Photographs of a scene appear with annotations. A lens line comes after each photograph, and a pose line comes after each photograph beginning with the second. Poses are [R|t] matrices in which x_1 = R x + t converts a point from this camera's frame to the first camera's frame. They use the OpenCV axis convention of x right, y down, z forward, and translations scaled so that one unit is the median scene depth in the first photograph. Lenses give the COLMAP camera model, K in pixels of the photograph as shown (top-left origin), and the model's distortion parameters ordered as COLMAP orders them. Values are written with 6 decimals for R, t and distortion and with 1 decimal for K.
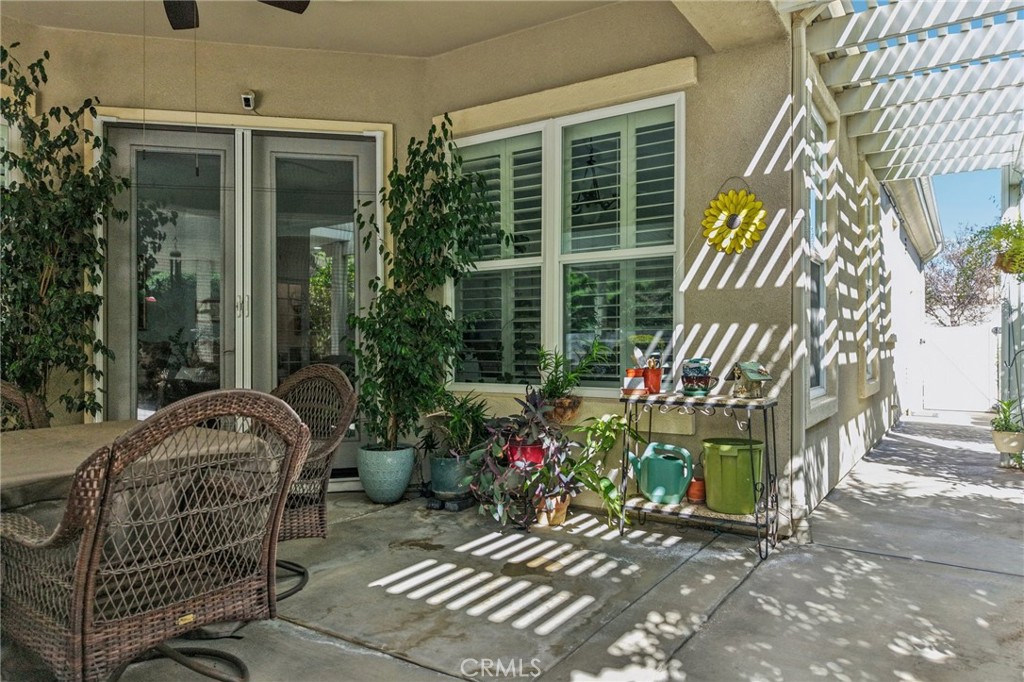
lens RADIAL K [[687.3, 0, 512.0], [0, 687.3, 341.0], [0, 0, 1]] dist [0.011711, -0.000038]
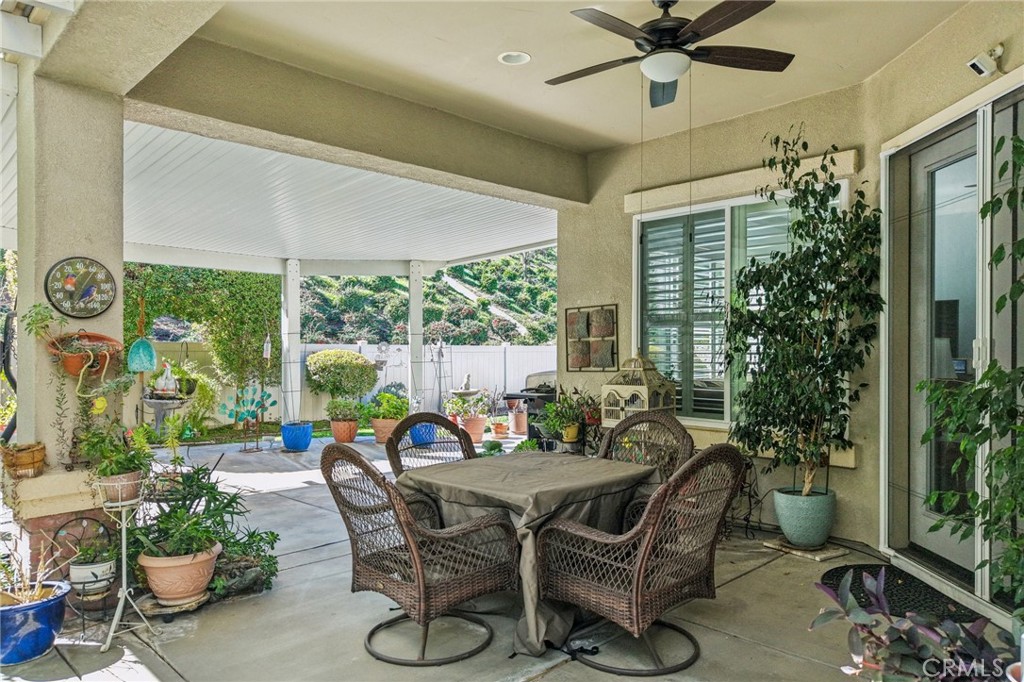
lens RADIAL K [[687.3, 0, 512.0], [0, 687.3, 341.0], [0, 0, 1]] dist [0.011711, -0.000038]
pose [[-0.214762, -0.001500, -0.976665, 0.470520], [0.004189, 0.999988, -0.002457, -0.070179], [0.976657, -0.004619, -0.214753, 0.759213]]
